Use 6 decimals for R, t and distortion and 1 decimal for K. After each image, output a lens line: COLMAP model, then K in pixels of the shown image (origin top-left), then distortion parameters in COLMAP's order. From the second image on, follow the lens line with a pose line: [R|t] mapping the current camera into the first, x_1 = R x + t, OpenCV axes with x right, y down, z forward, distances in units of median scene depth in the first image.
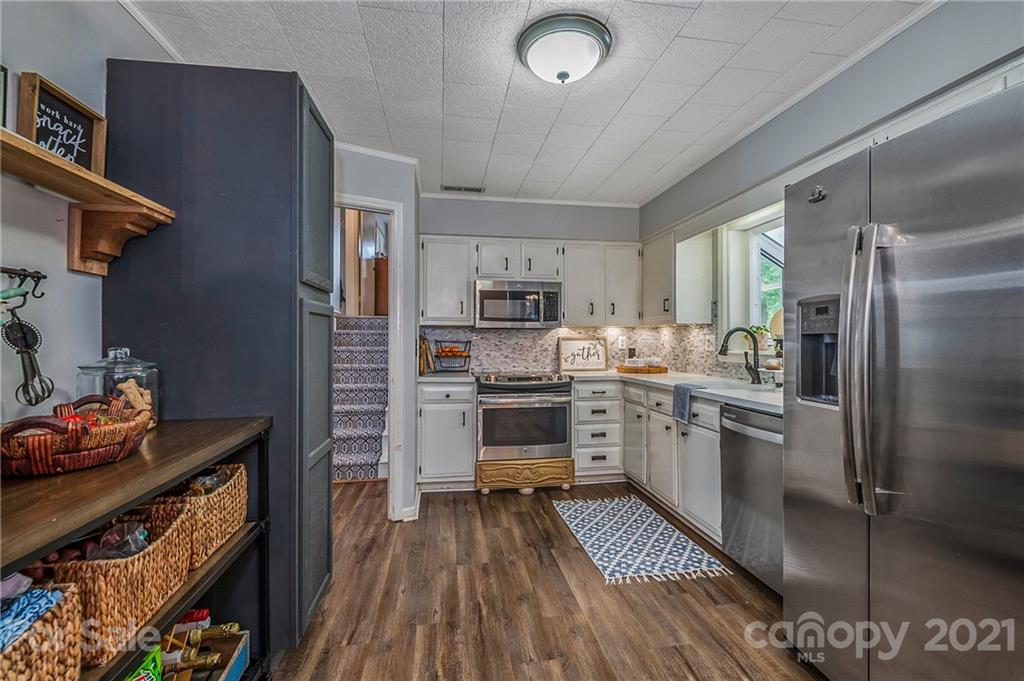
lens RADIAL K [[449.8, 0, 511.8], [0, 449.8, 337.2], [0, 0, 1]] dist [0.001030, -0.000098]
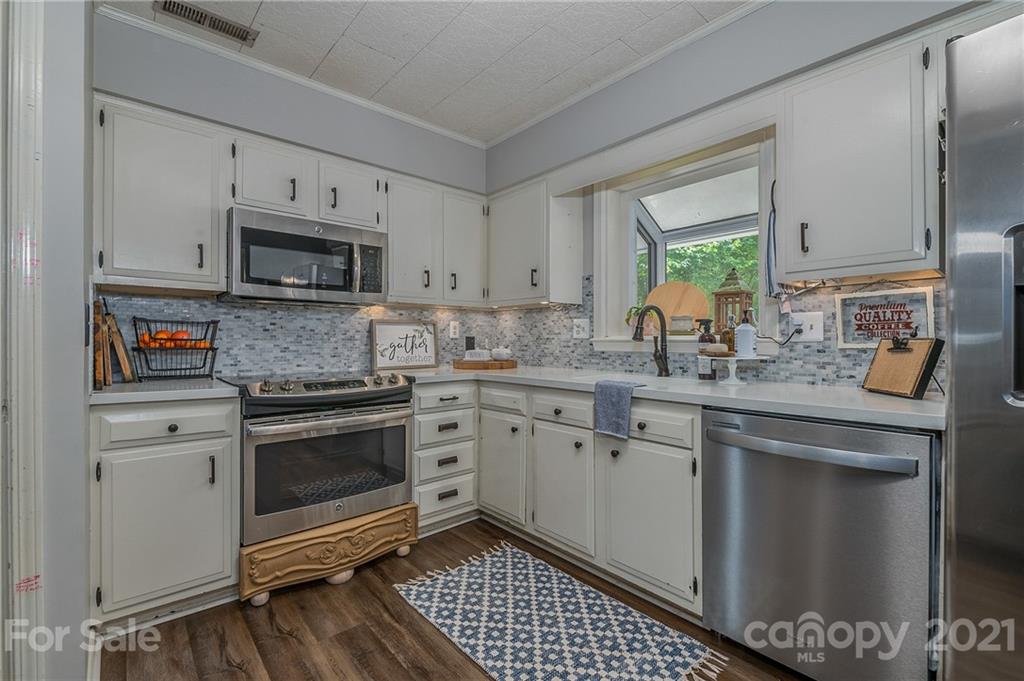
lens RADIAL K [[448.0, 0, 511.4], [0, 448.0, 340.3], [0, 0, 1]] dist [0.017021, -0.010482]
pose [[0.844410, 0.001079, 0.535696, -0.093586], [-0.007005, 0.999935, 0.009027, 0.027871], [-0.535651, -0.011375, 0.844363, 0.388460]]
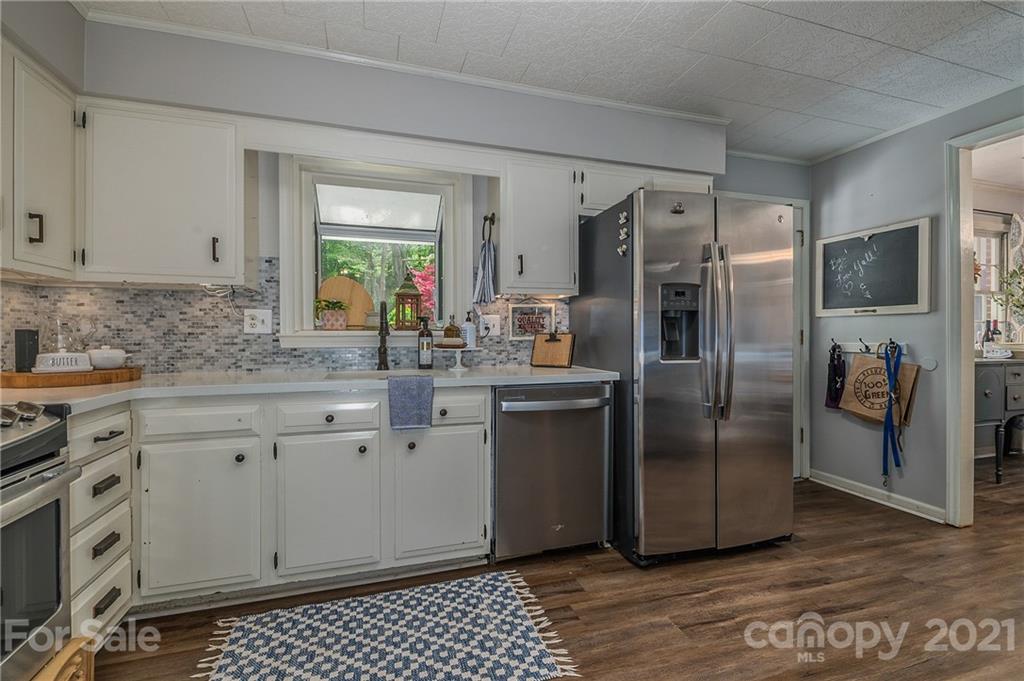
lens RADIAL K [[448.0, 0, 511.4], [0, 448.0, 340.3], [0, 0, 1]] dist [0.017021, -0.010482]
pose [[-0.149395, -0.006961, 0.988753, -0.258702], [-0.007330, 0.999956, 0.005932, 0.034353], [-0.988750, -0.006361, -0.149440, 0.732570]]
